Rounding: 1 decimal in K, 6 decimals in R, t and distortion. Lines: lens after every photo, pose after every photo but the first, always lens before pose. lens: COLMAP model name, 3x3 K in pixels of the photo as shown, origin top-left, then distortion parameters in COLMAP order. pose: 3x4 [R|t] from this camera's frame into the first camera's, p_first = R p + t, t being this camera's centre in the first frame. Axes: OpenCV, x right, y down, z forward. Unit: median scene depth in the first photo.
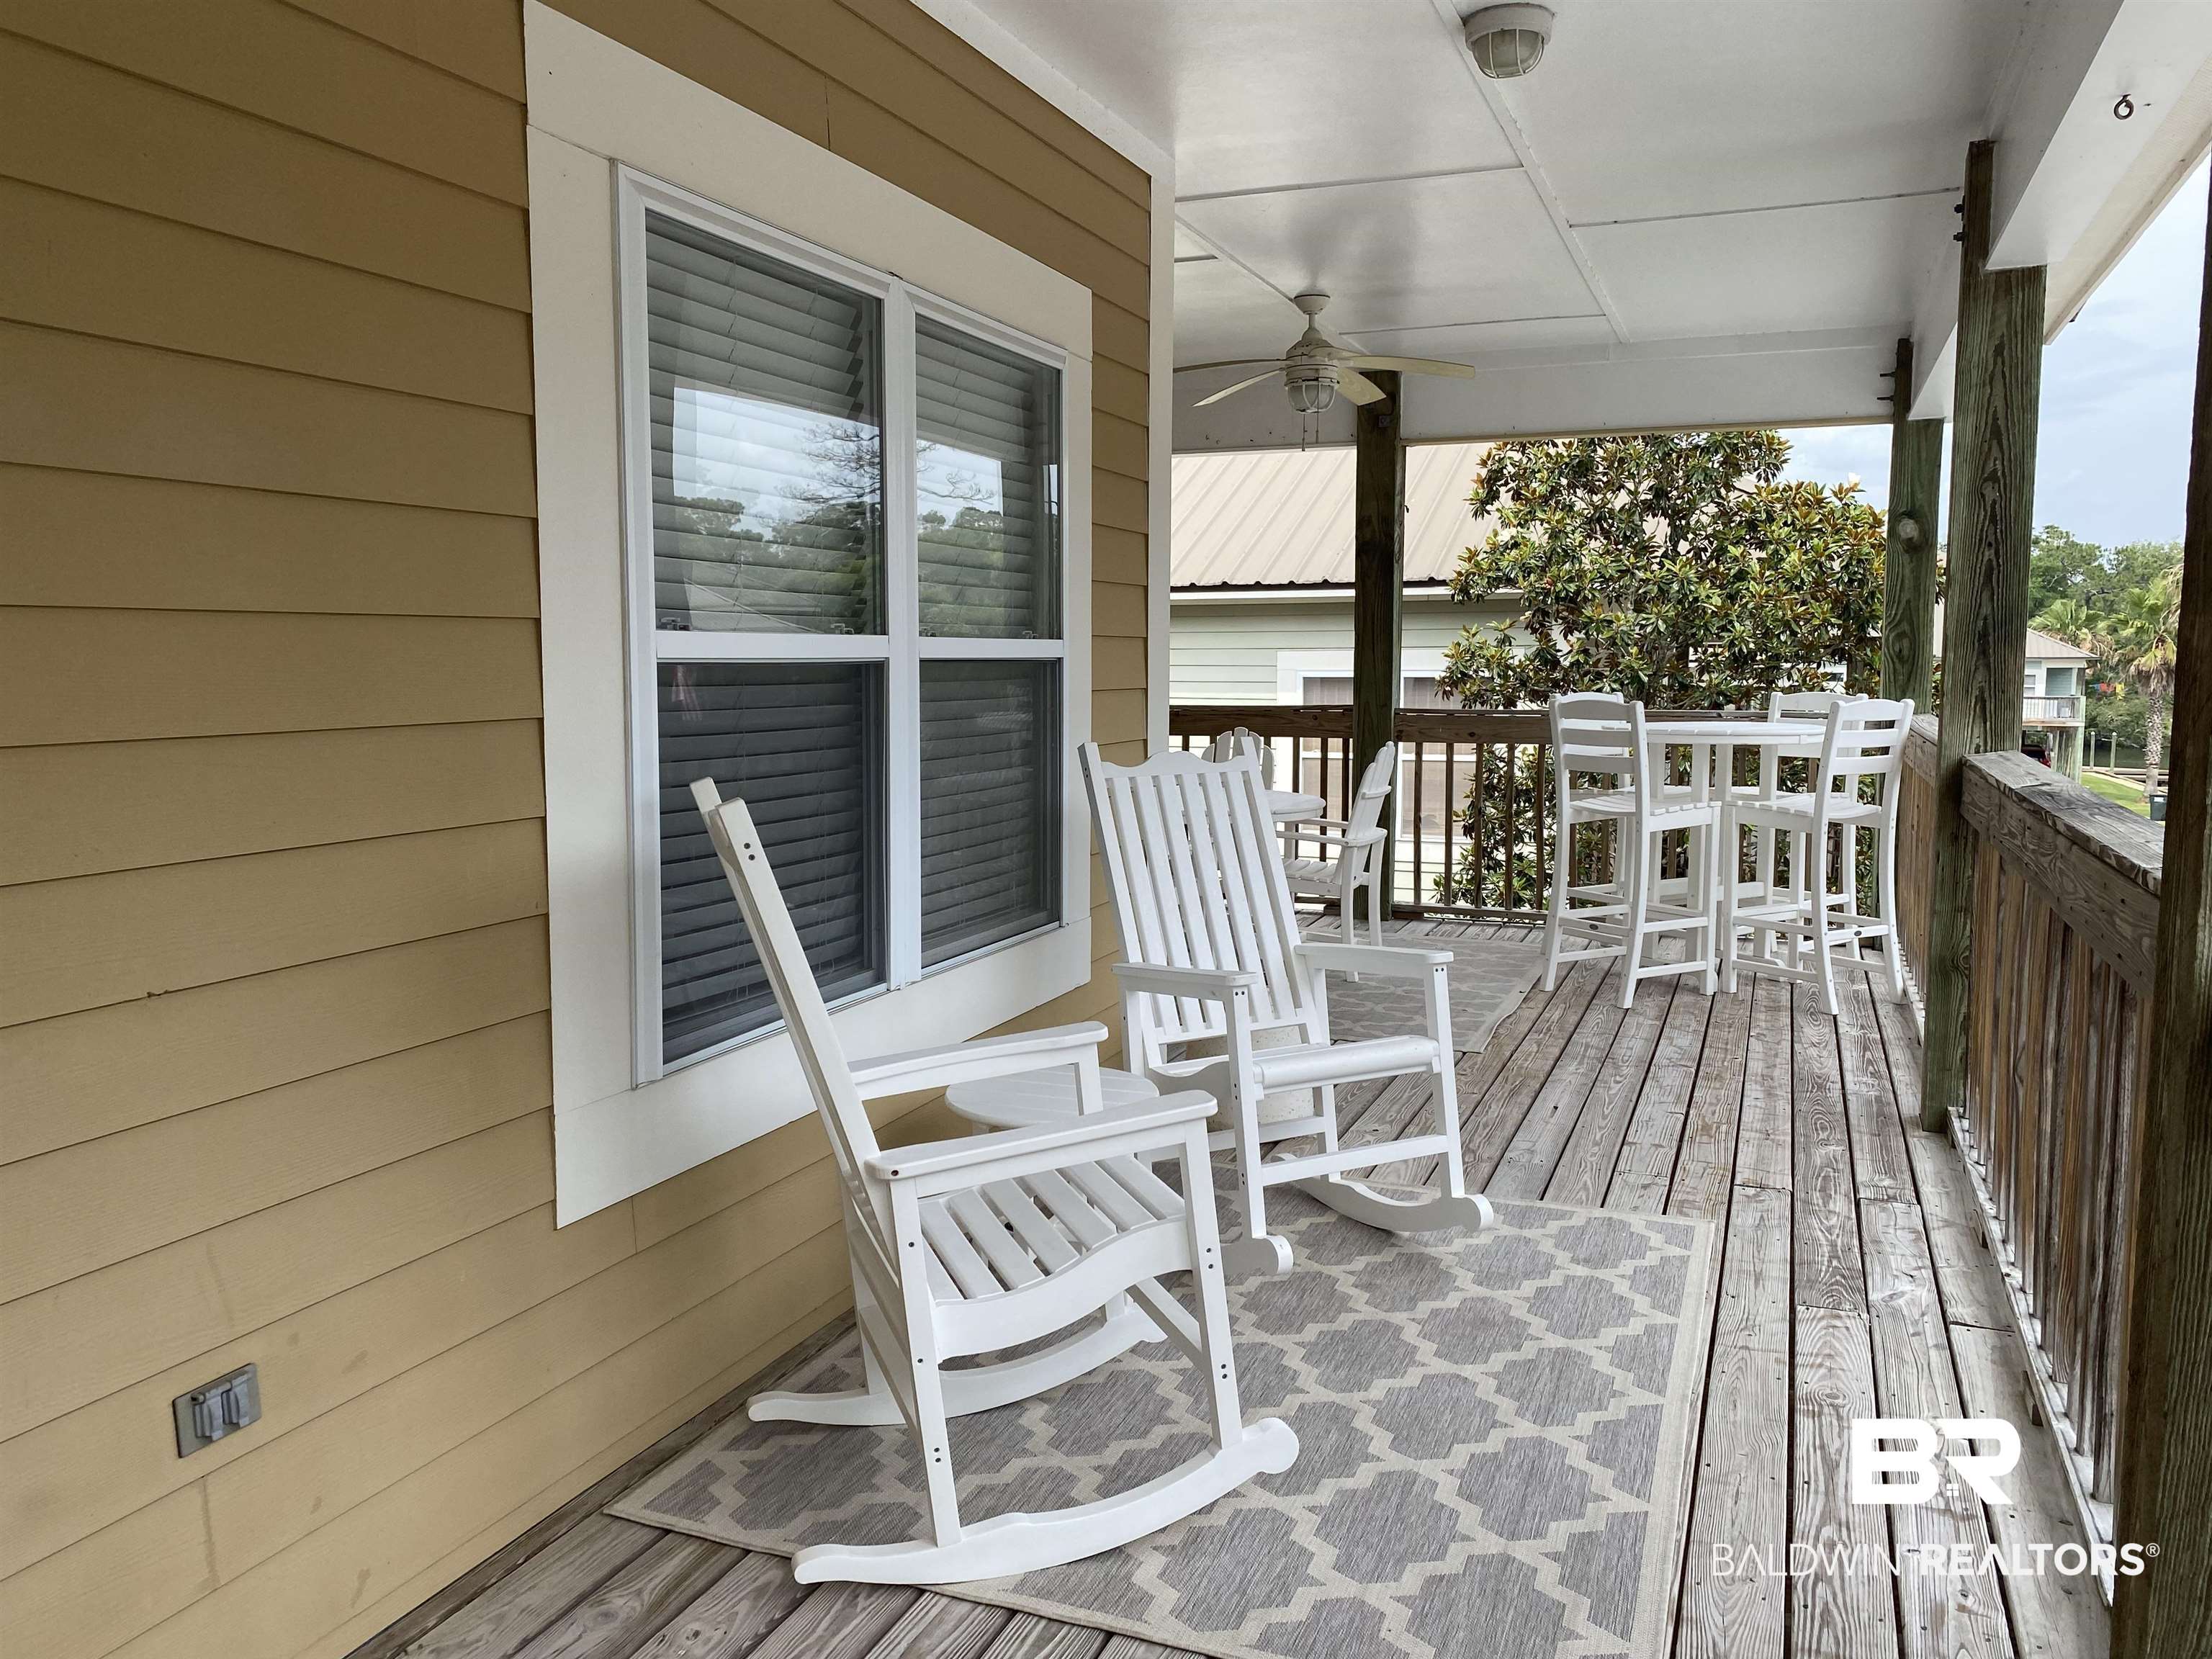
lens RADIAL K [[1690.9, 0, 1107.4], [0, 1690.9, 833.6], [0, 0, 1]] dist [0.062939, -0.086169]
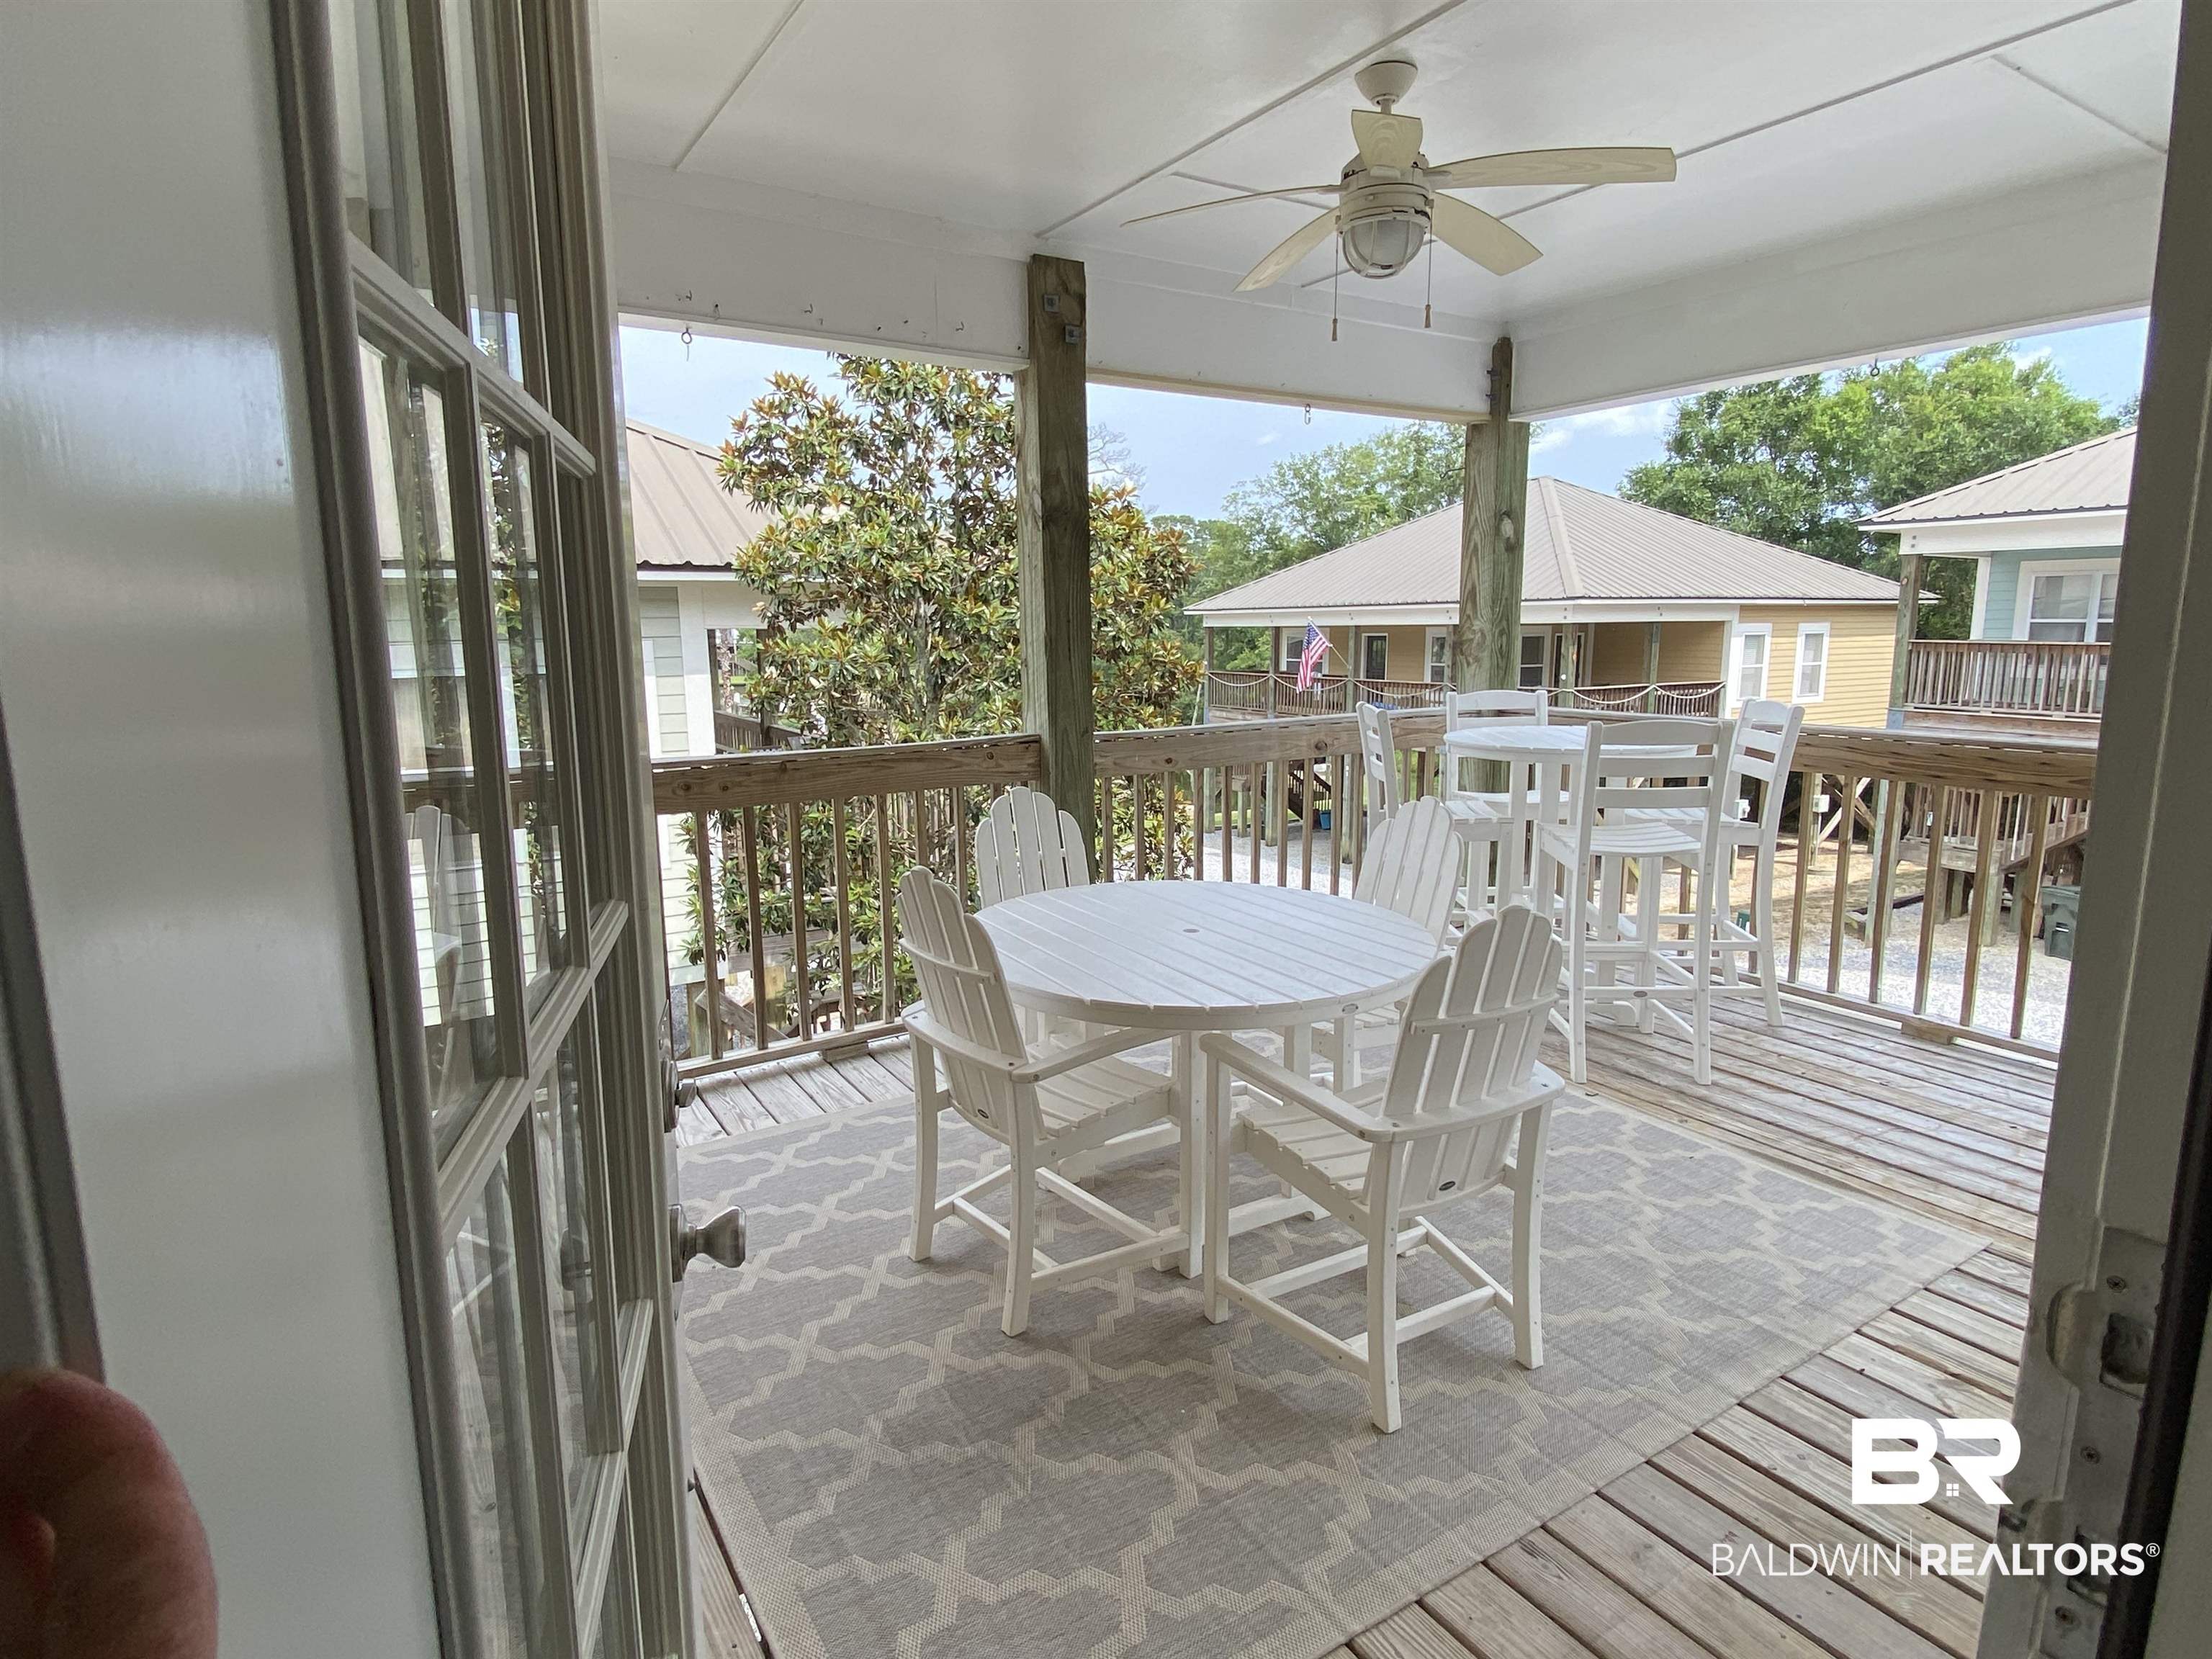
lens RADIAL K [[1190.1, 0, 1105.0], [0, 1190.1, 825.4], [0, 0, 1]] dist [0.013102, -0.018505]
pose [[0.584167, -0.146068, 0.798382, -0.283573], [0.103864, 0.989038, 0.104954, -0.103022], [-0.804961, 0.021613, 0.592934, 0.785170]]
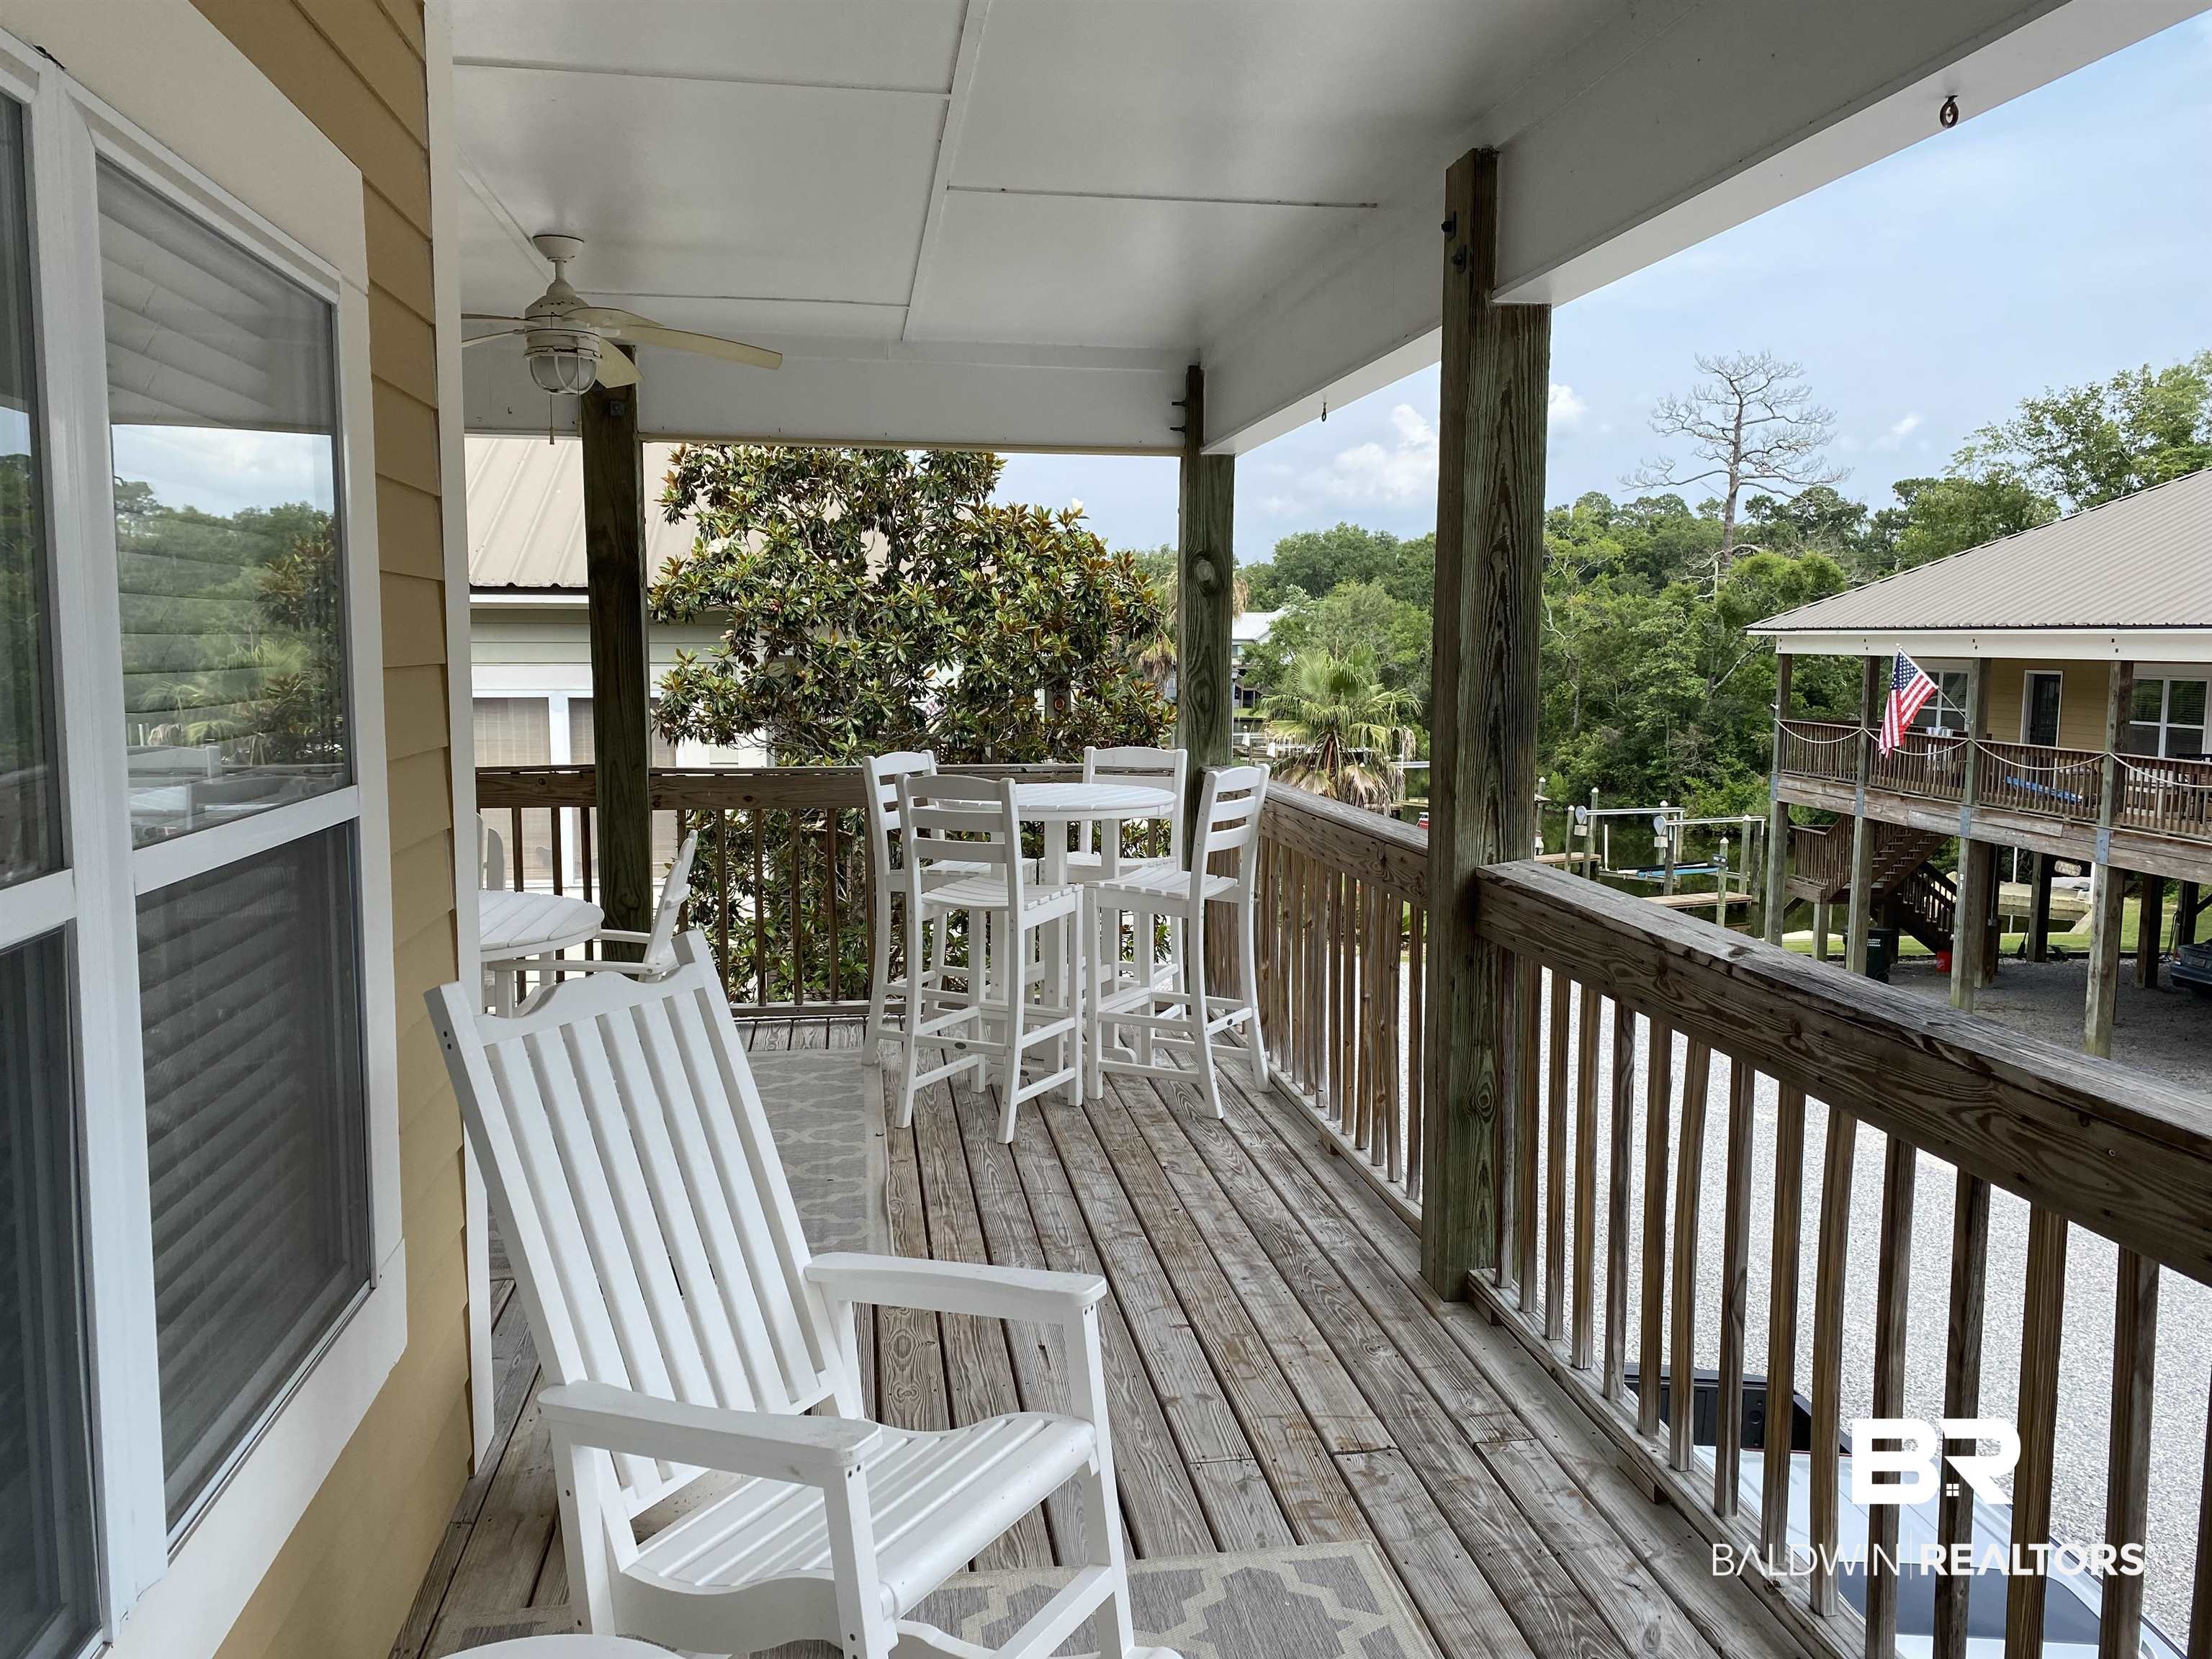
lens RADIAL K [[1690.9, 0, 1110.5], [0, 1690.9, 824.3], [0, 0, 1]] dist [0.062939, -0.086169]
pose [[0.861027, -0.051513, 0.505943, -0.057133], [0.049675, 0.998618, 0.017137, -0.057906], [-0.506127, 0.010378, 0.862396, 0.226046]]
